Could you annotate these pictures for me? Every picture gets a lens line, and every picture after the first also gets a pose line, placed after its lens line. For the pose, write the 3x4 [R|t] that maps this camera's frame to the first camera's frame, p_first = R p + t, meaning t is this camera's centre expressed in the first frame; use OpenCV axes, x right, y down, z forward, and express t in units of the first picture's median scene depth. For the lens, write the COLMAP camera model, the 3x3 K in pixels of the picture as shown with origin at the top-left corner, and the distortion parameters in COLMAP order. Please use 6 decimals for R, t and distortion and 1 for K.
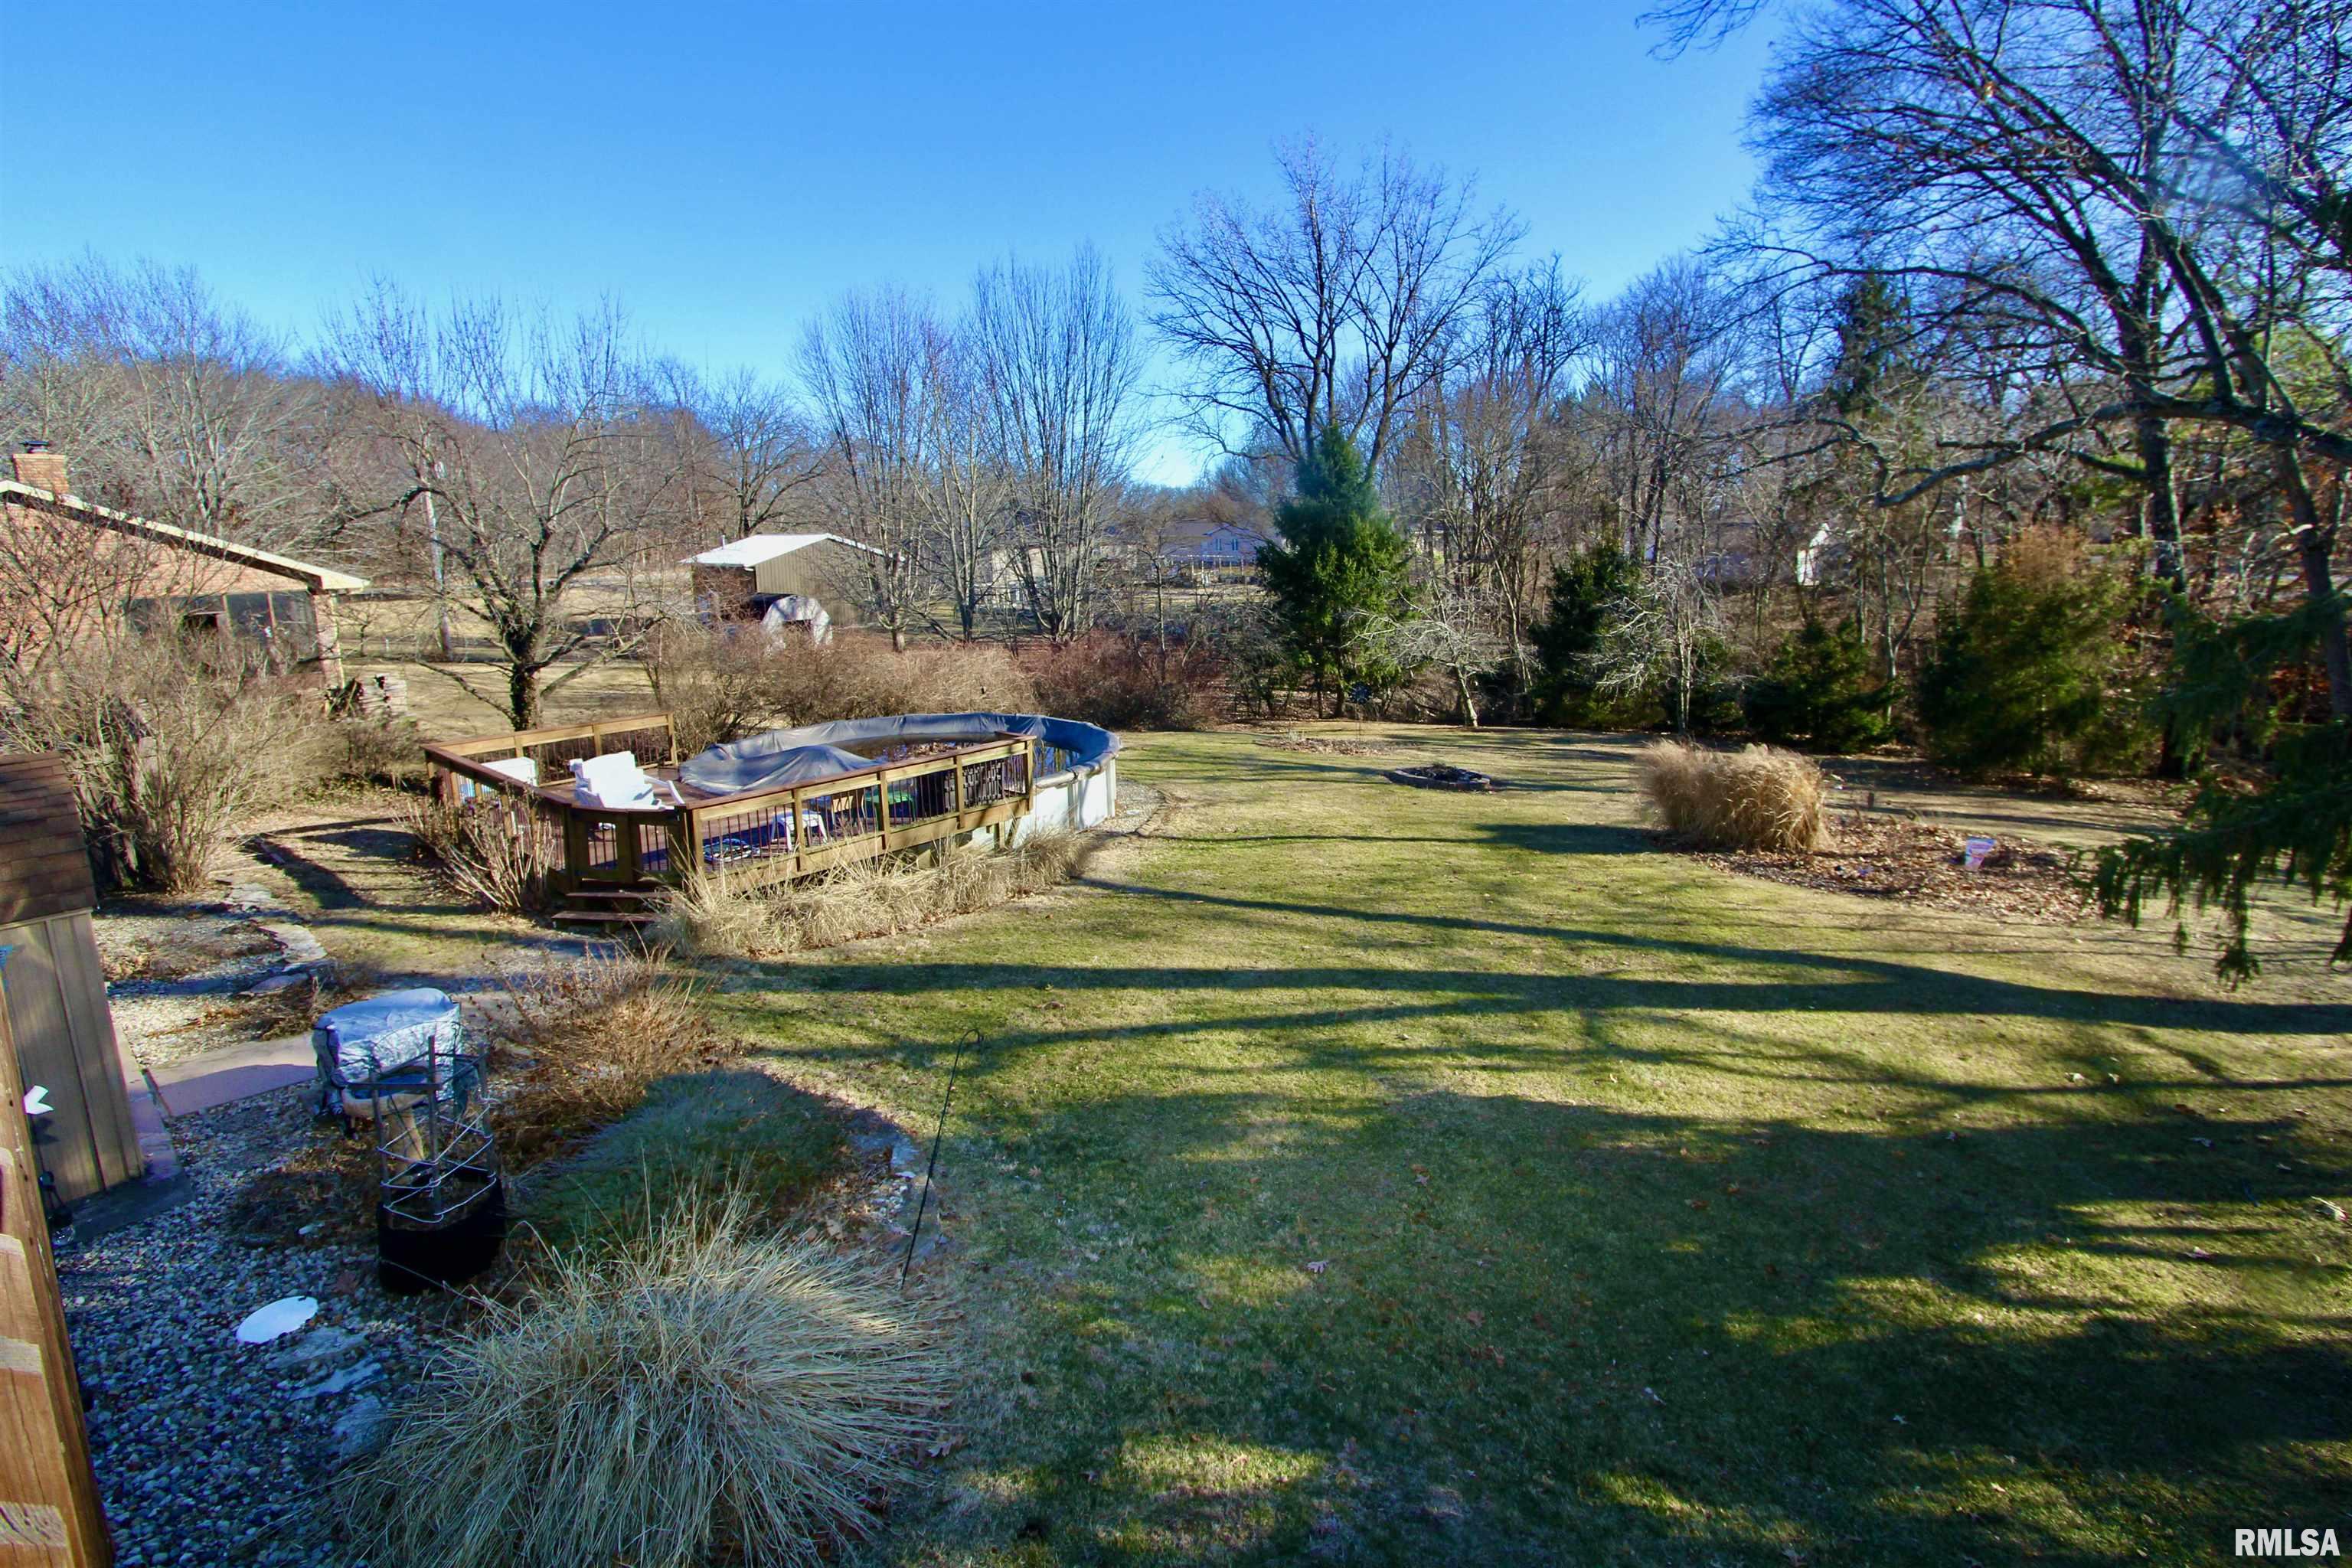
lens RADIAL K [[1077.8, 0, 1212.4], [0, 1077.8, 704.3], [0, 0, 1]] dist [-0.024021, 0.005468]
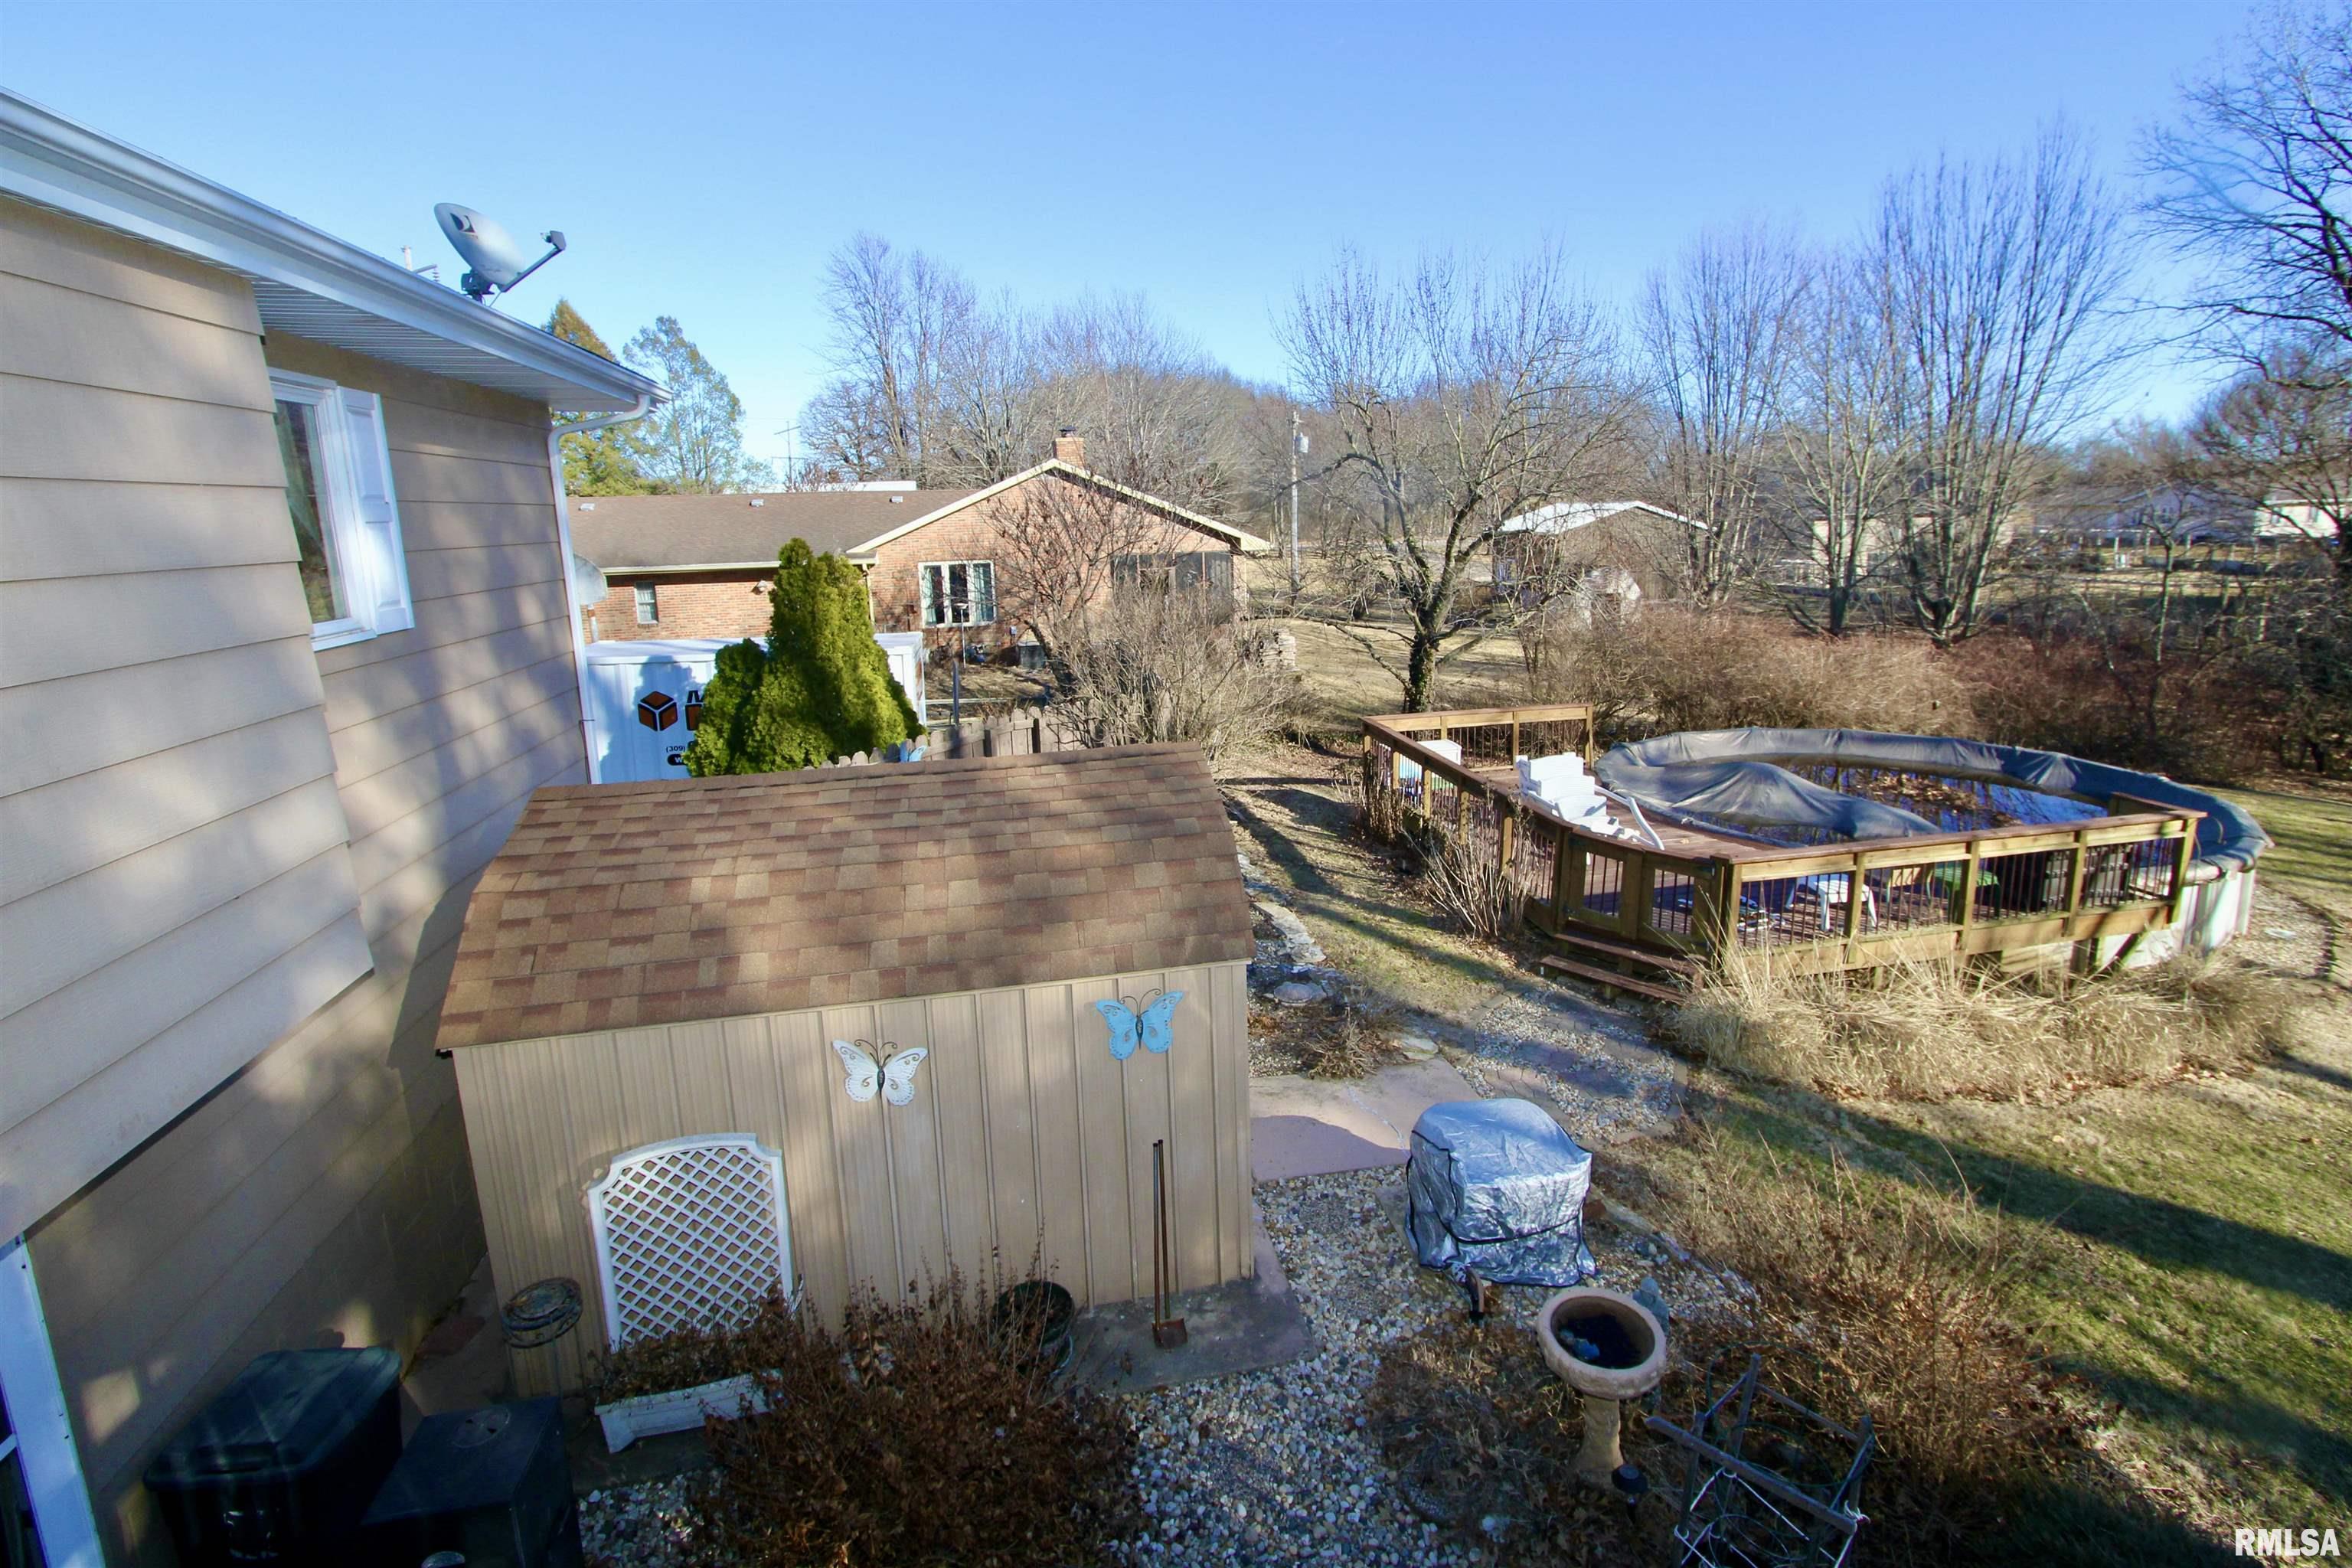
lens RADIAL K [[1073.6, 0, 1188.8], [0, 1073.6, 691.1], [0, 0, 1]] dist [-0.024614, 0.004794]
pose [[0.776812, 0.101585, -0.621485, -0.259134], [-0.091002, 0.994653, 0.048835, -0.018349], [0.623122, 0.018621, 0.781903, 0.139468]]
